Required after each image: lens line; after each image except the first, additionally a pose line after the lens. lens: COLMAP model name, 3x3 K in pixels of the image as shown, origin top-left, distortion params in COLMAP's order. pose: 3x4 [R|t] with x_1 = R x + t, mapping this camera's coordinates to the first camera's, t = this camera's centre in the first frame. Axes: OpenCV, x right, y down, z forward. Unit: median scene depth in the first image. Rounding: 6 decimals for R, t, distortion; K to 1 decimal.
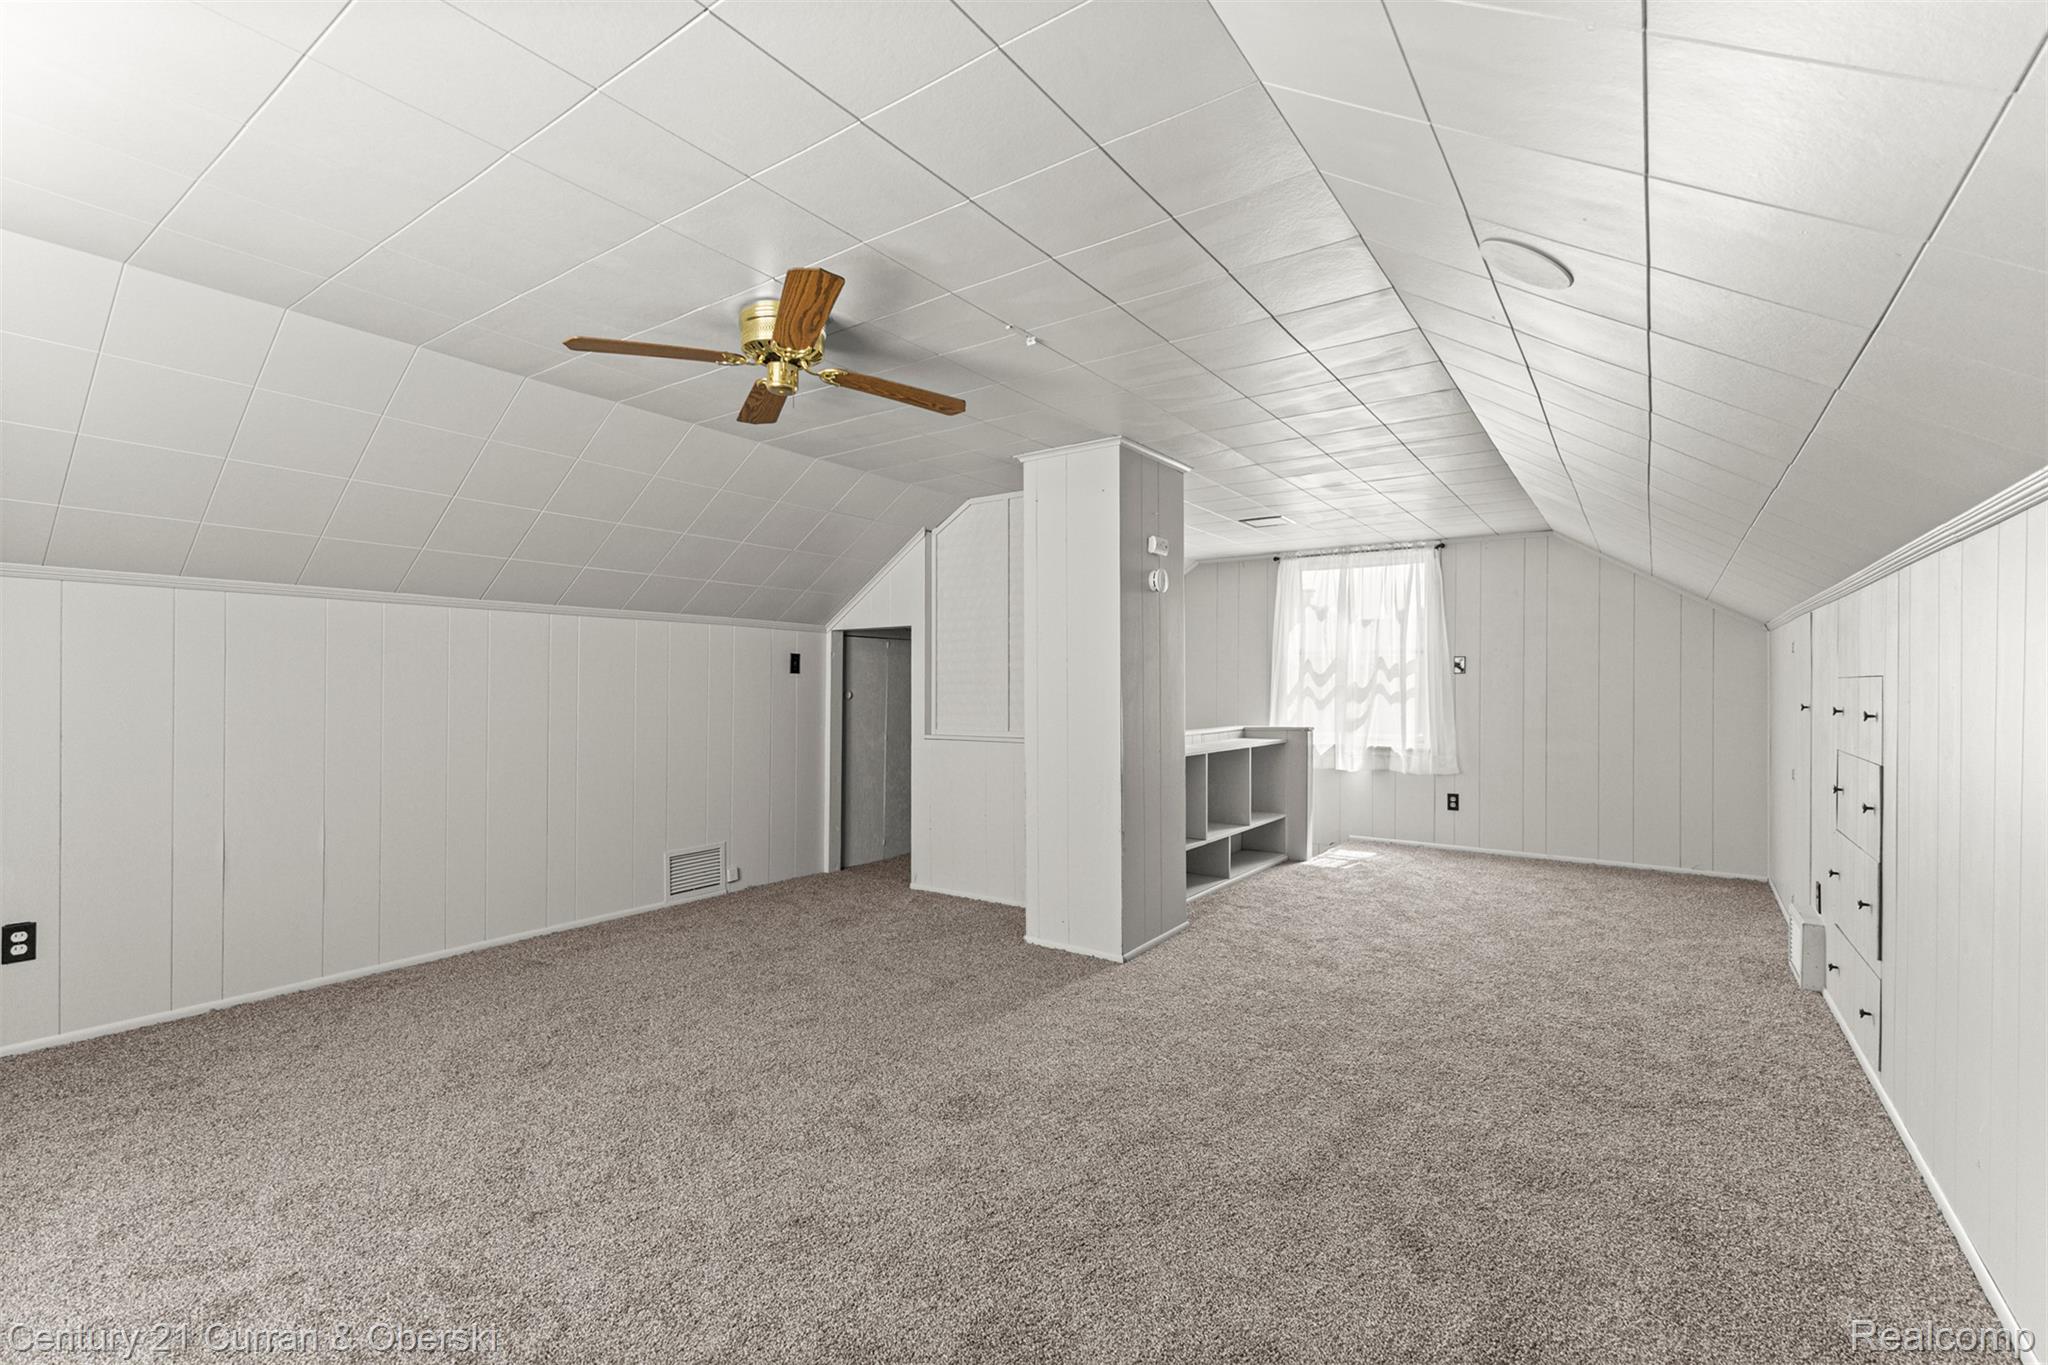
lens RADIAL K [[895.8, 0, 1020.0], [0, 895.8, 683.7], [0, 0, 1]] dist [0.001439, 0.000098]
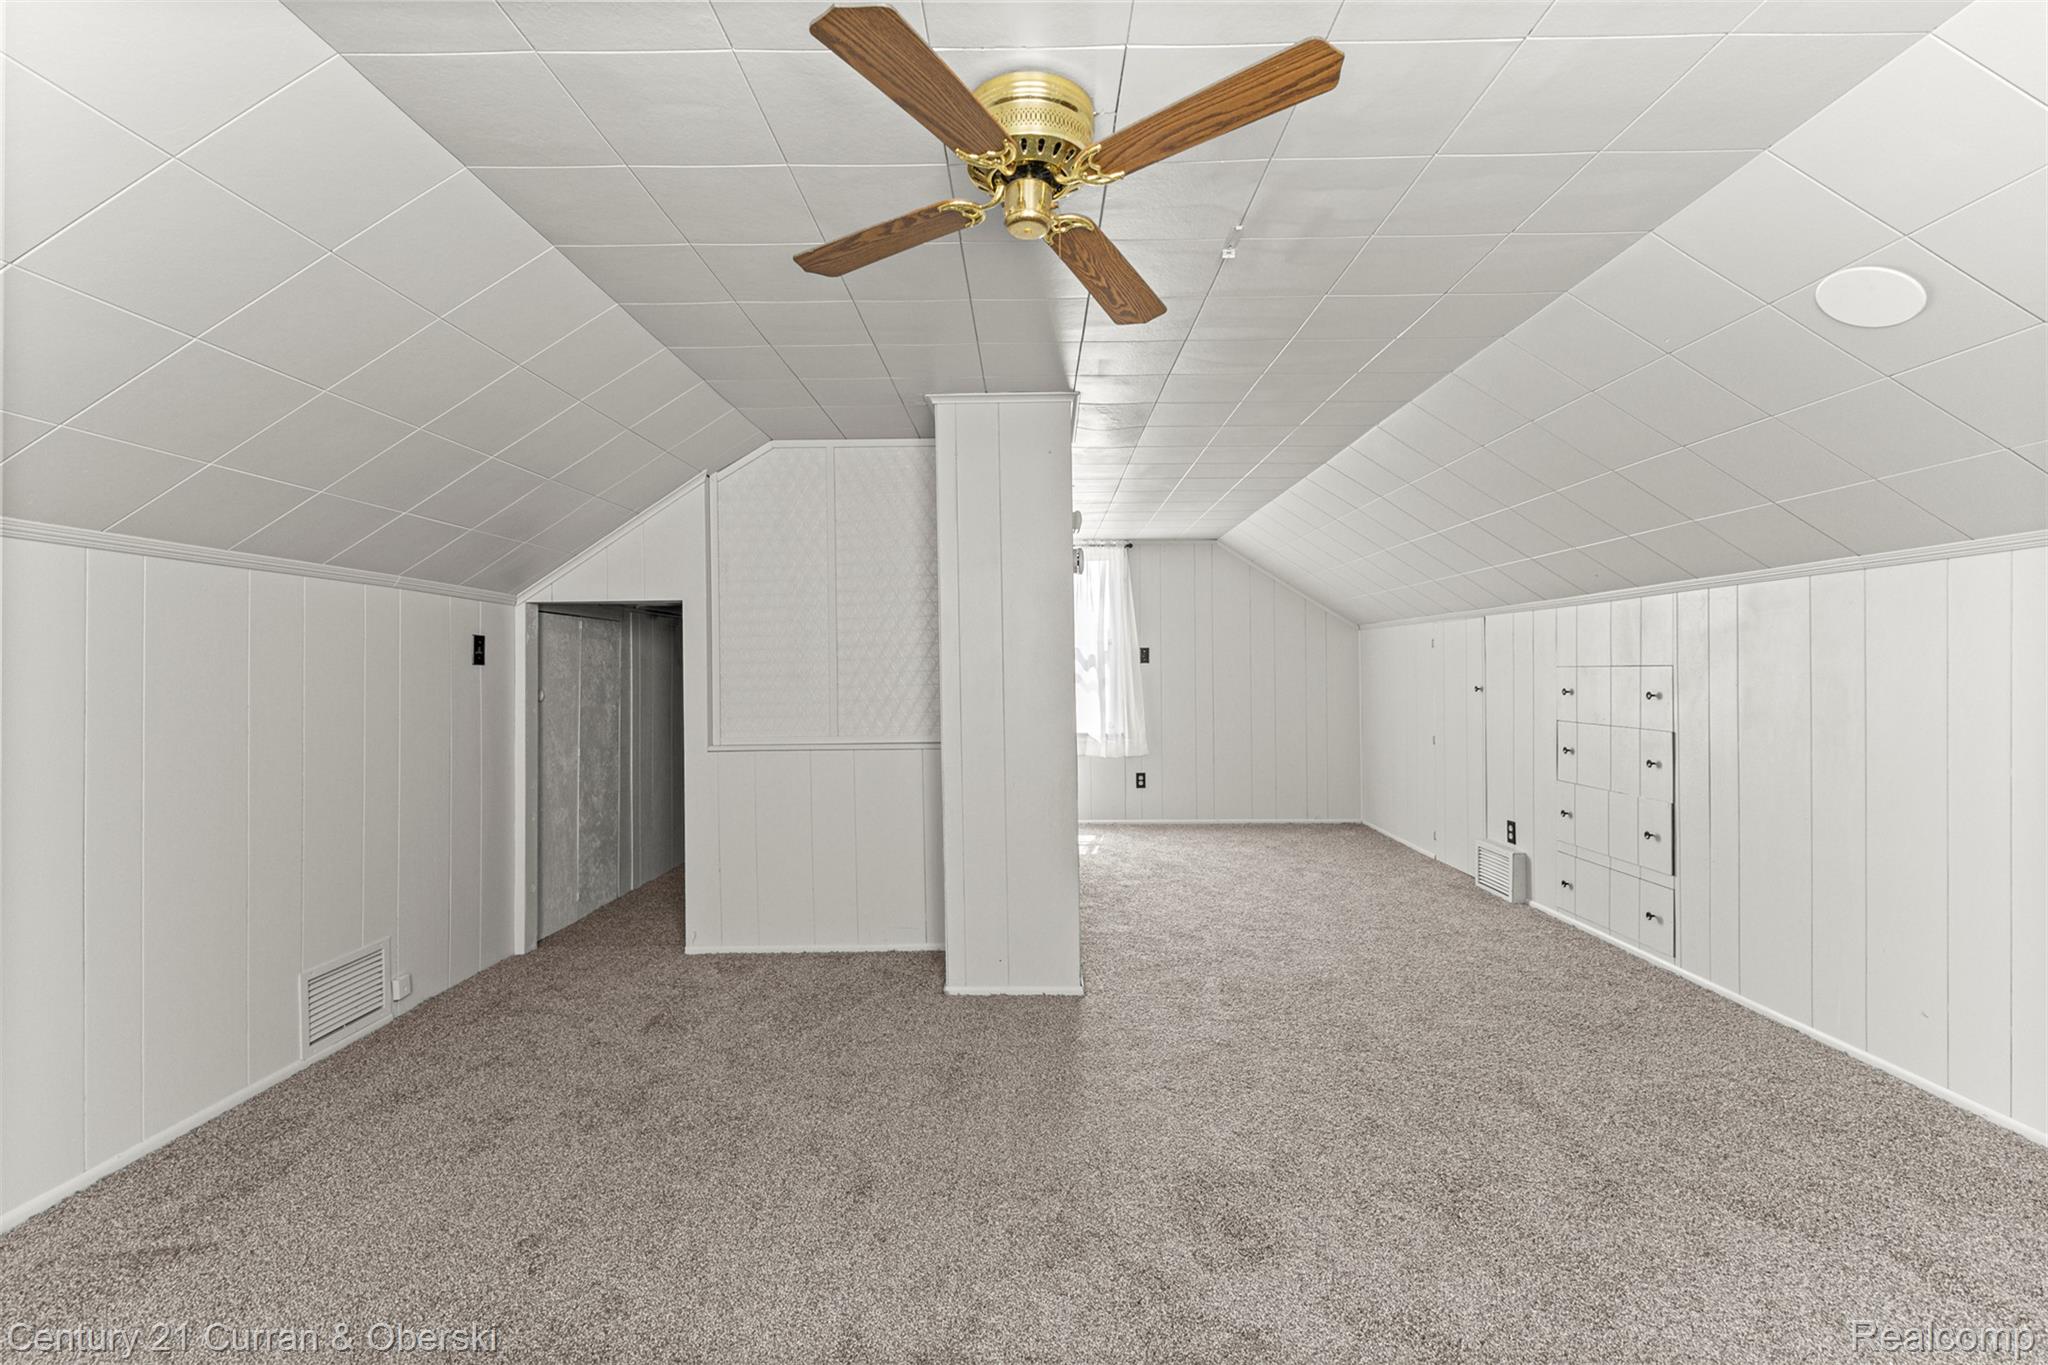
lens RADIAL K [[887.9, 0, 1025.0], [0, 887.9, 676.1], [0, 0, 1]] dist [0.008997, 0.000113]
pose [[0.817860, -0.009756, 0.575334, -0.342938], [0.007022, 0.999951, 0.006974, -0.005594], [-0.575374, -0.001664, 0.817889, 0.256186]]
